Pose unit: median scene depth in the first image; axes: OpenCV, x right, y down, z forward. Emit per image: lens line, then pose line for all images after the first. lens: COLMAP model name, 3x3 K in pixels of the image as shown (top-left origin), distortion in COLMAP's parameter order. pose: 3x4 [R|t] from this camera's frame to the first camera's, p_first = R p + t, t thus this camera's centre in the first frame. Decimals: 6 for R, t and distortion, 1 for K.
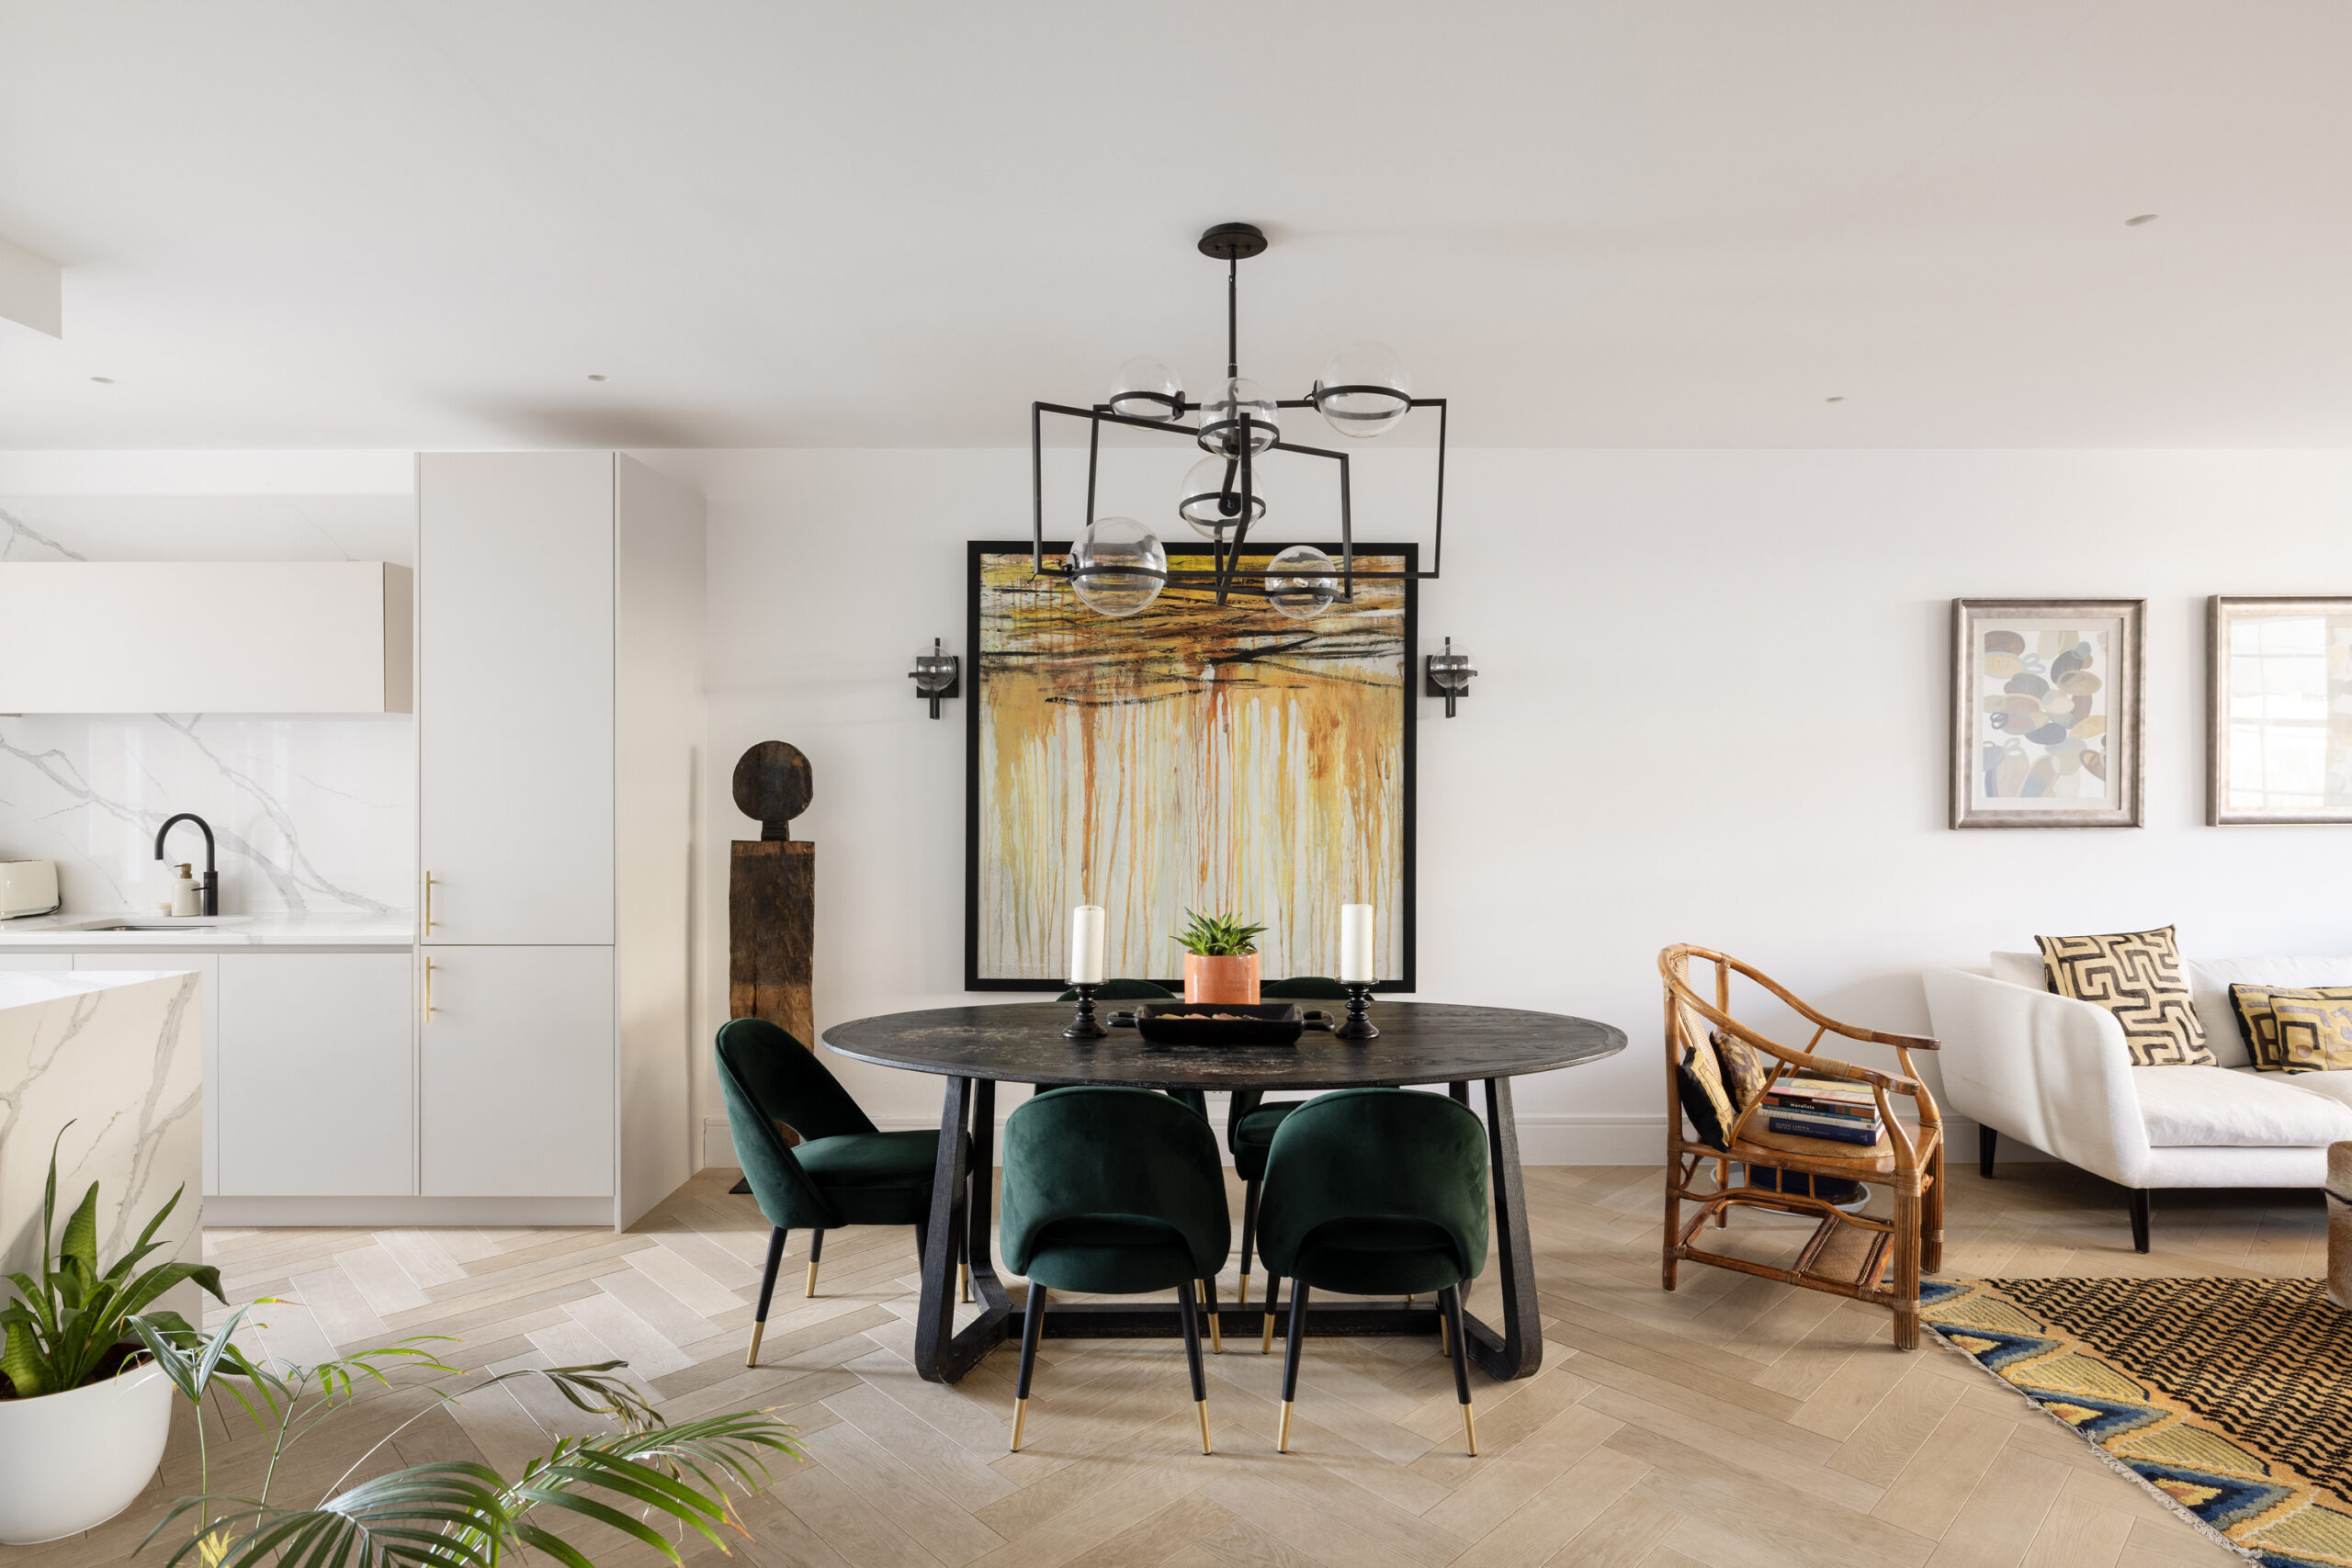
lens RADIAL K [[1230.7, 0, 1196.1], [0, 1230.7, 783.5], [0, 0, 1]] dist [-0.000452, 0.000292]
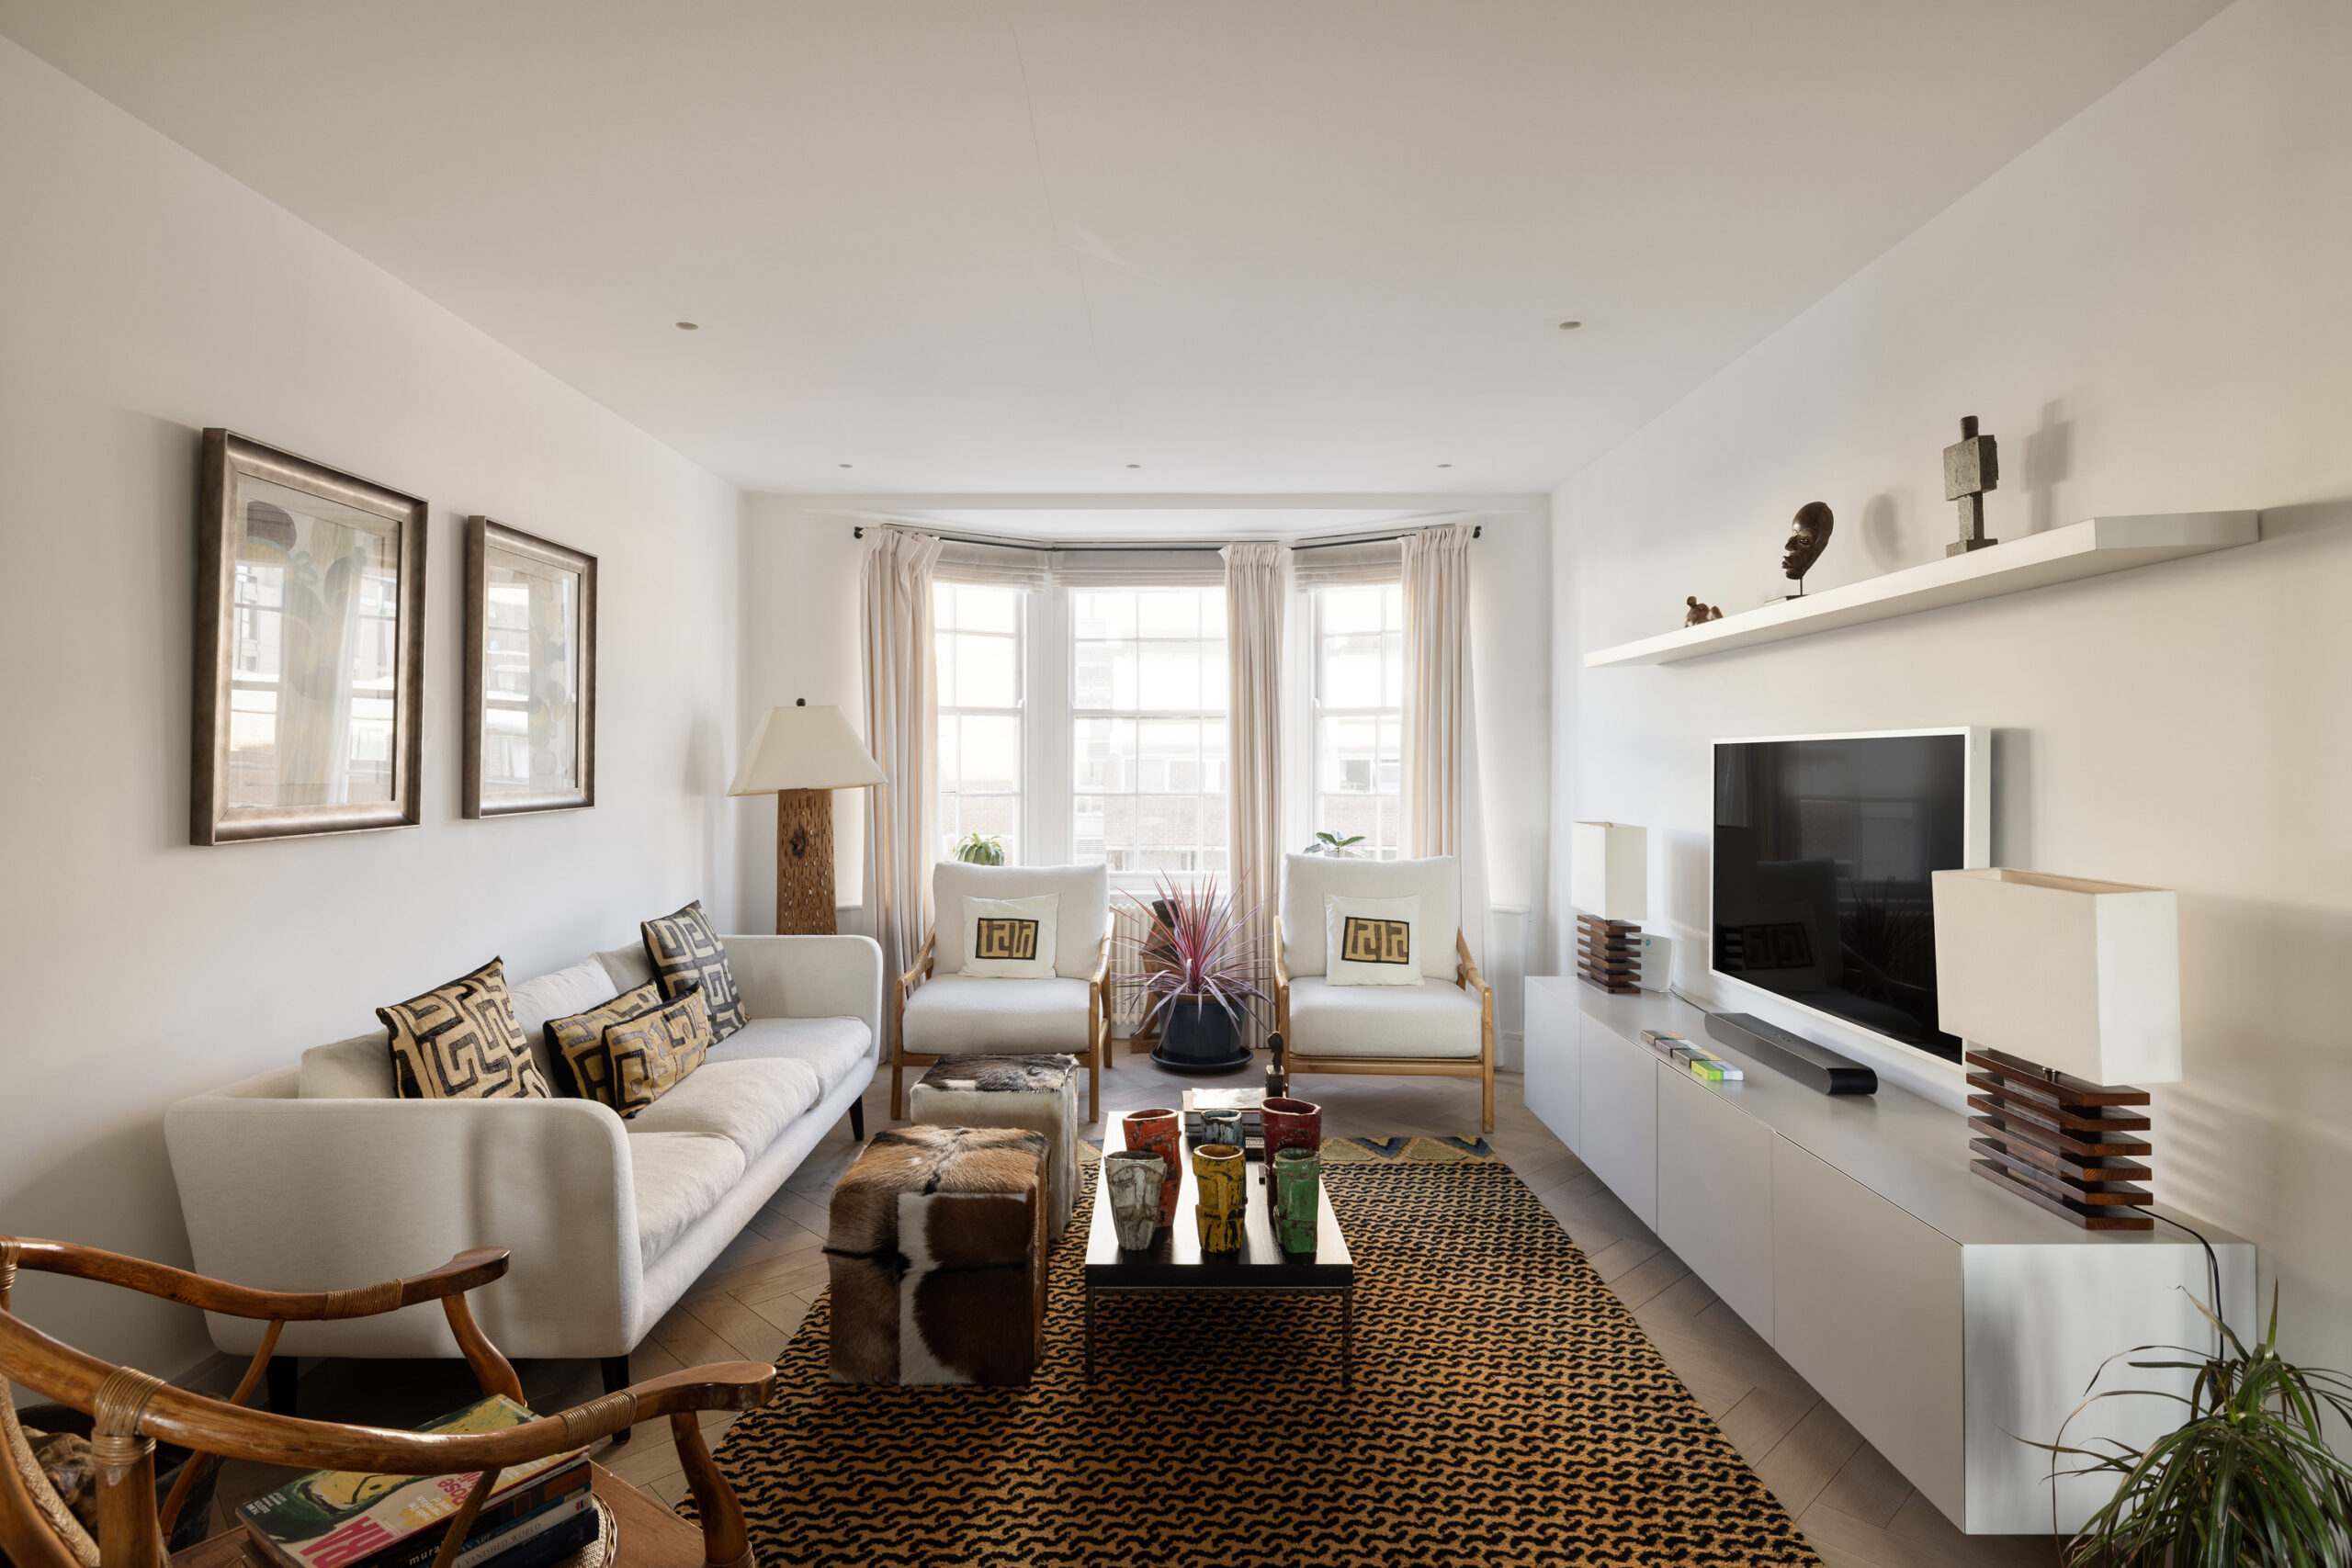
lens RADIAL K [[1252.9, 0, 1181.1], [0, 1252.9, 751.3], [0, 0, 1]] dist [0.000344, -0.000063]
pose [[0.010249, 0.007587, 0.999919, 0.070280], [0.006122, 0.999952, -0.007650, 0.002749], [-0.999929, 0.006200, 0.010202, 0.687621]]
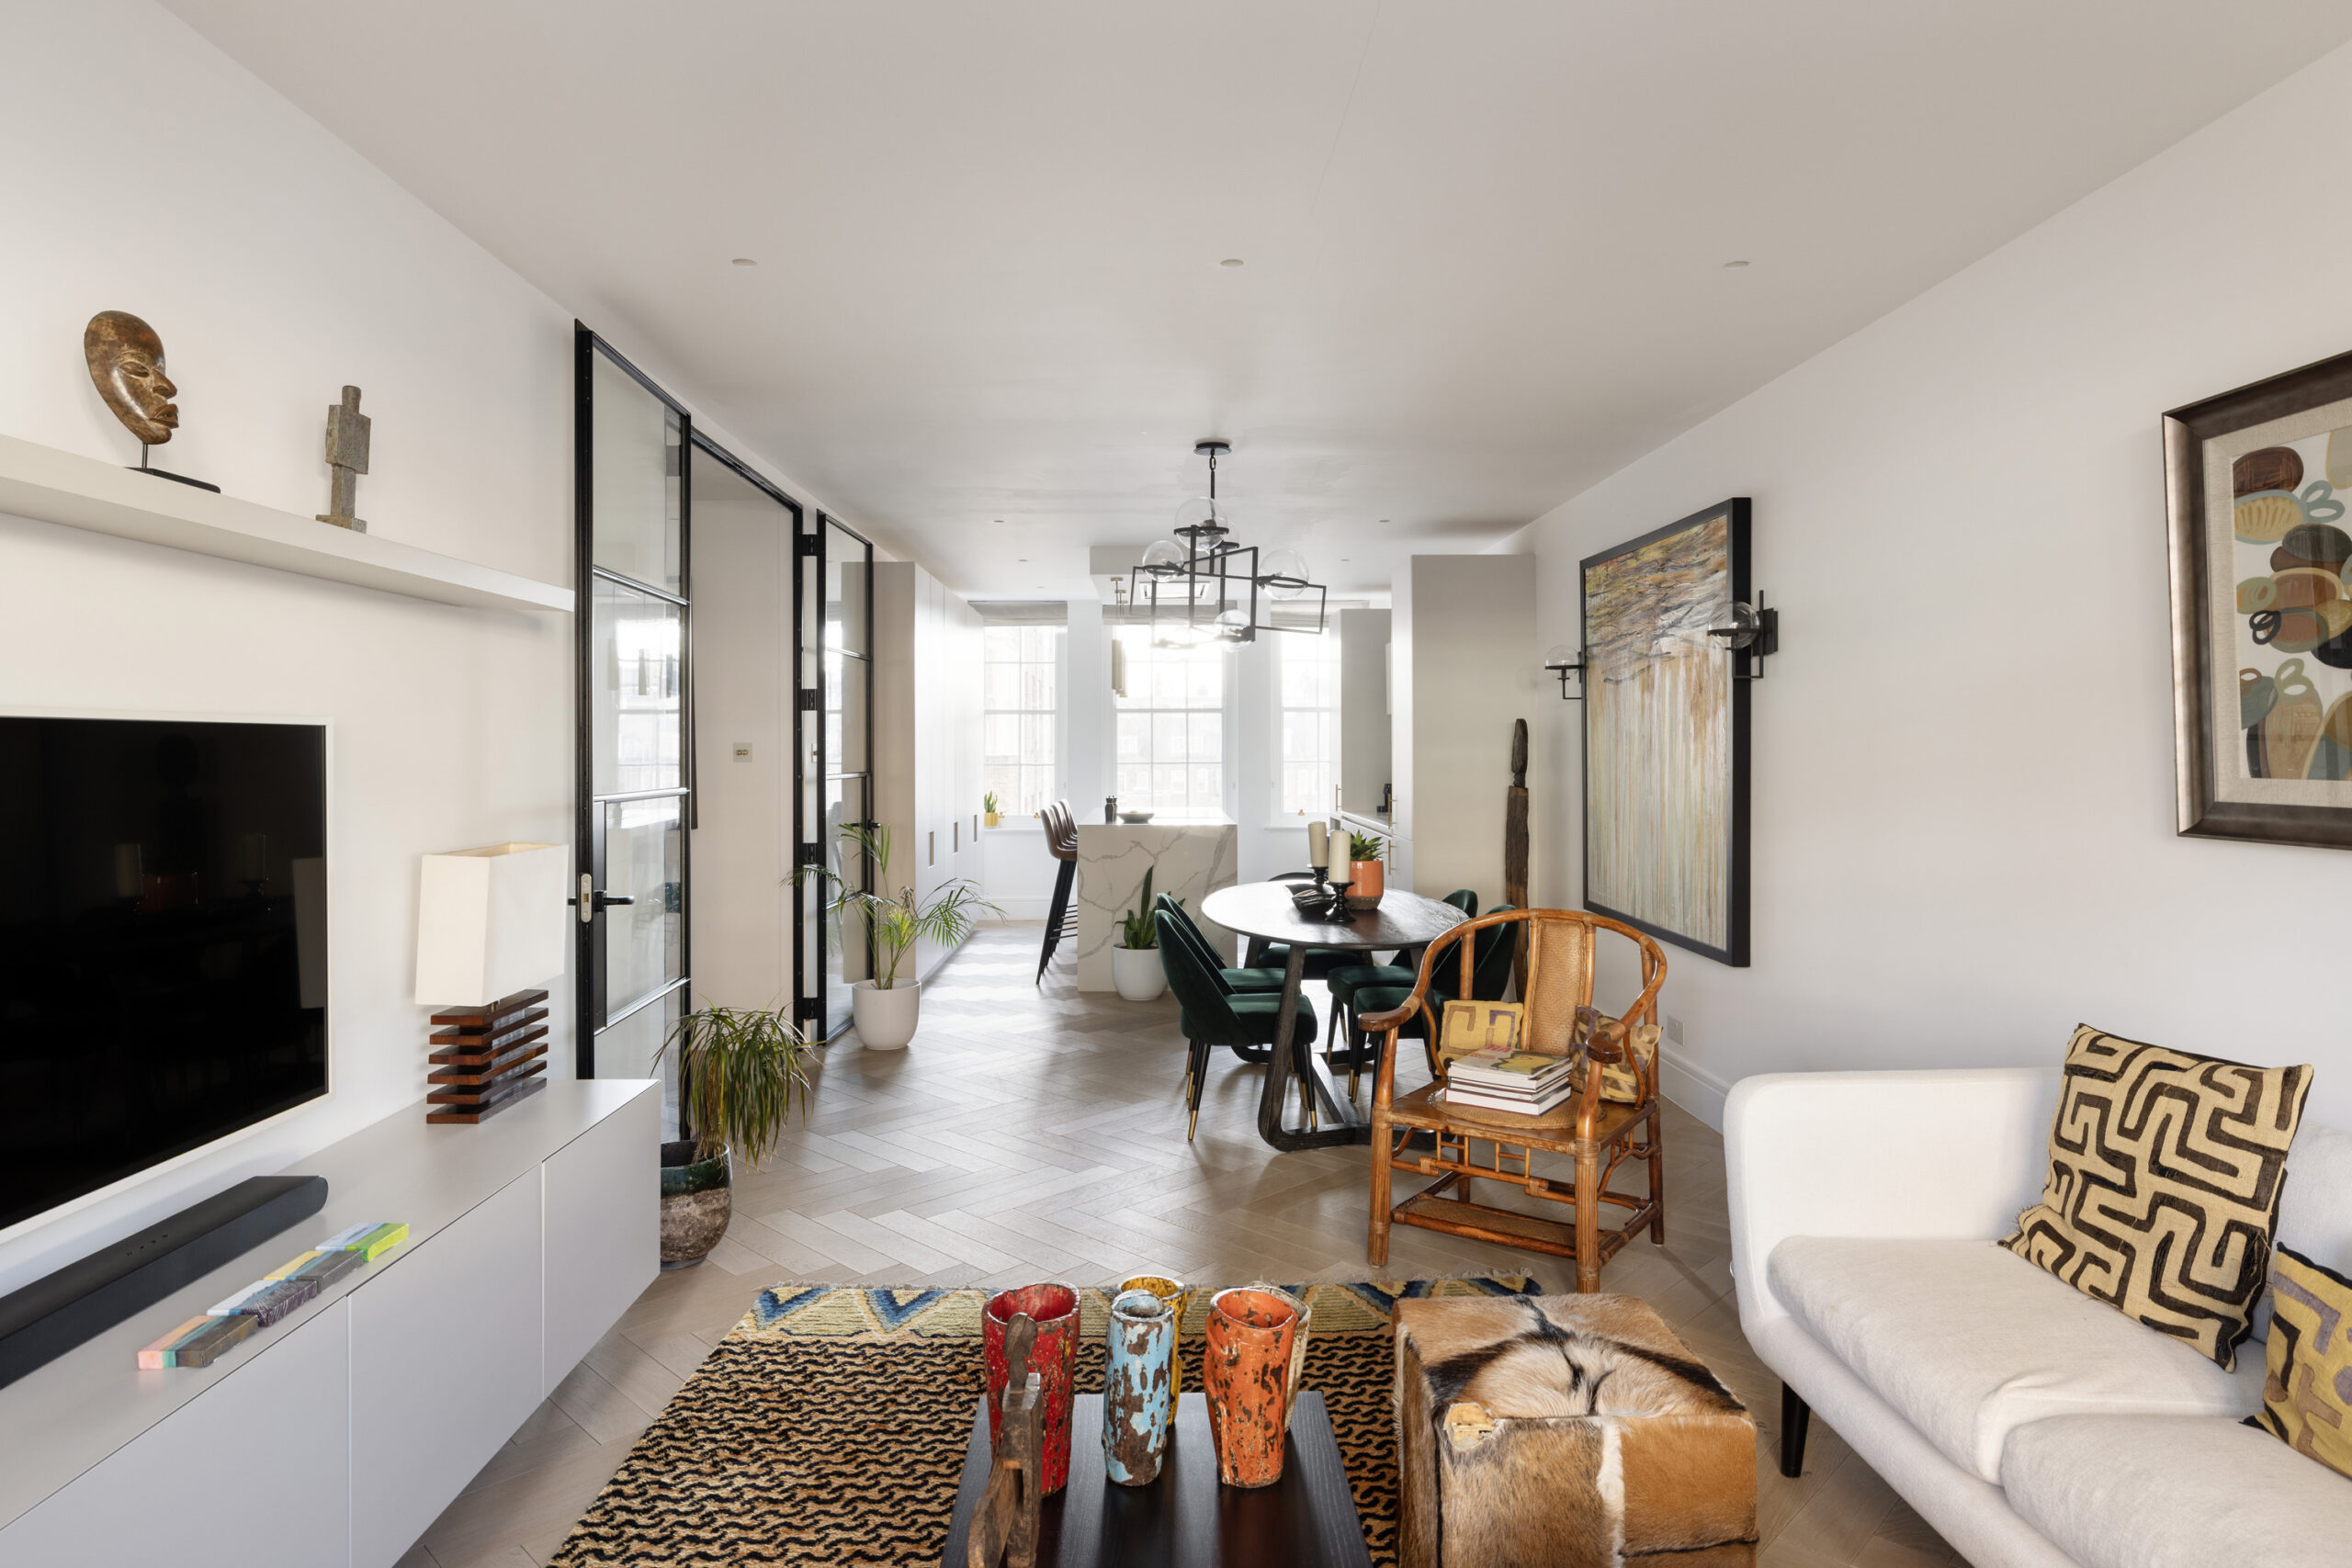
lens RADIAL K [[1324.9, 0, 1174.9], [0, 1324.9, 768.2], [0, 0, 1]] dist [0.000729, 0.000254]
pose [[0.022547, 0.016683, -0.999607, 1.474304], [-0.002684, 0.999858, 0.016627, -0.001035], [0.999742, 0.002308, 0.022589, 0.669761]]
